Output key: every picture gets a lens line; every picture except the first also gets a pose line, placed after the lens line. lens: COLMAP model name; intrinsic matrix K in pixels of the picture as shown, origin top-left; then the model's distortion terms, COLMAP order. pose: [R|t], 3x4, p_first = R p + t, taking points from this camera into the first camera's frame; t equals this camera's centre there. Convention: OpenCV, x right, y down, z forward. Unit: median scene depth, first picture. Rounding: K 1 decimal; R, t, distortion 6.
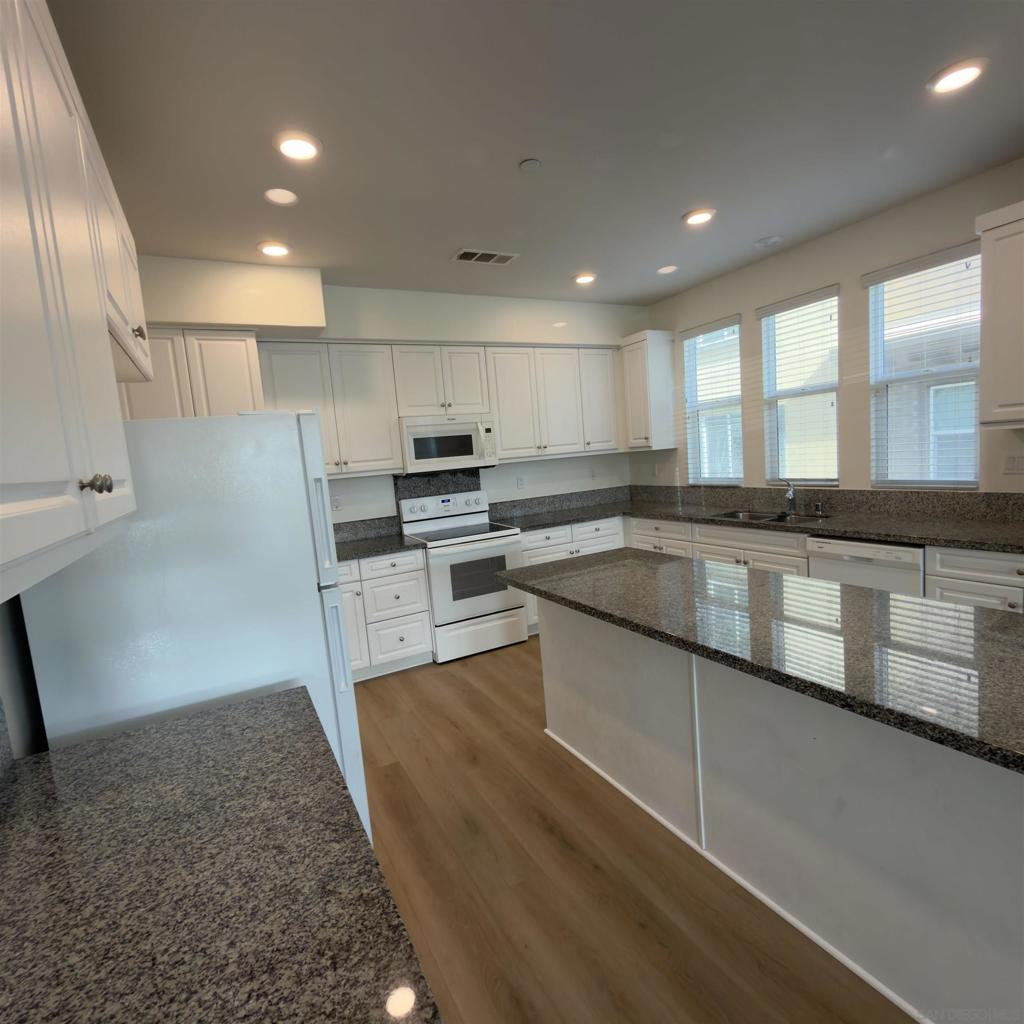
lens RADIAL K [[544.9, 0, 513.0], [0, 544.9, 510.3], [0, 0, 1]] dist [-0.001497, 0.003248]
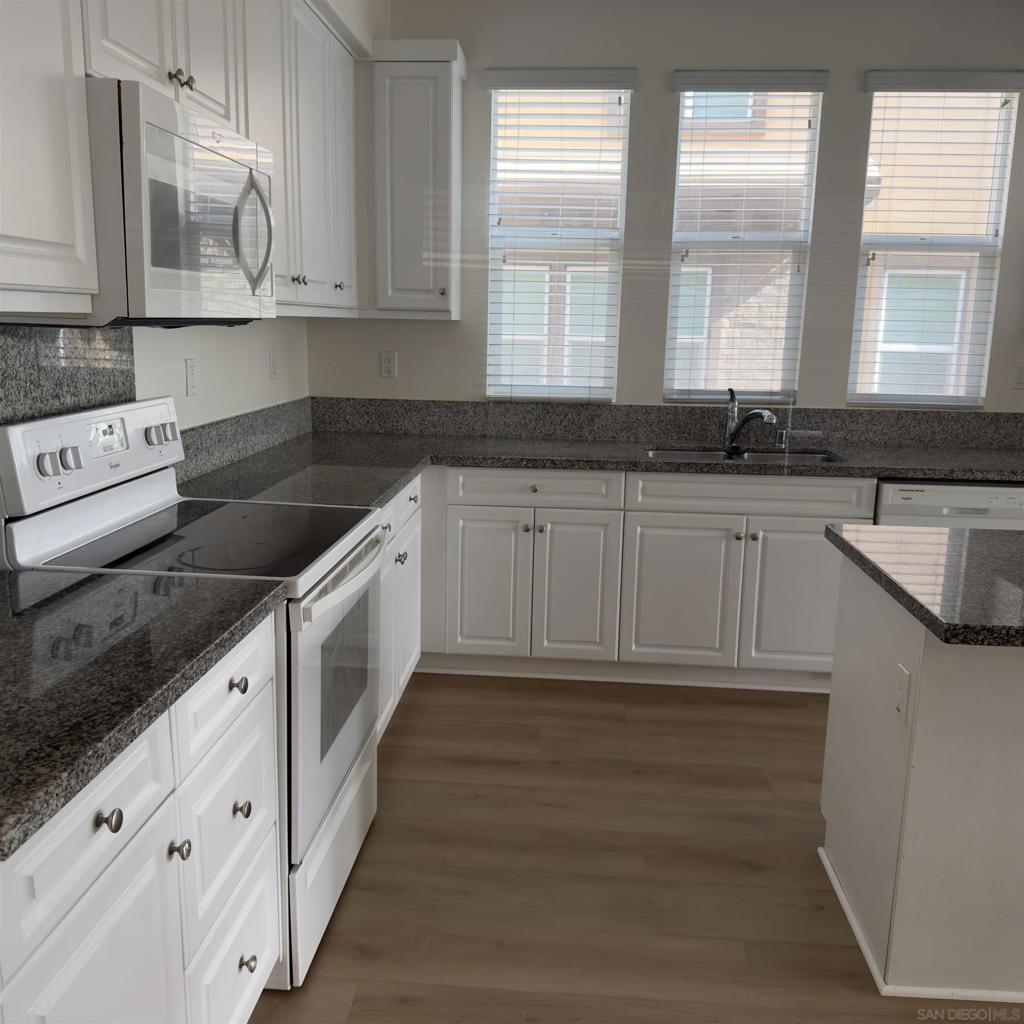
lens RADIAL K [[954.4, 0, 512.0], [0, 954.4, 512.0], [0, 0, 1]] dist [0.129961, -0.227566]
pose [[0.534323, -0.073628, 0.842068, -0.494102], [0.027329, 0.997183, 0.069850, -0.005180], [-0.844839, -0.014309, 0.534830, 0.632693]]
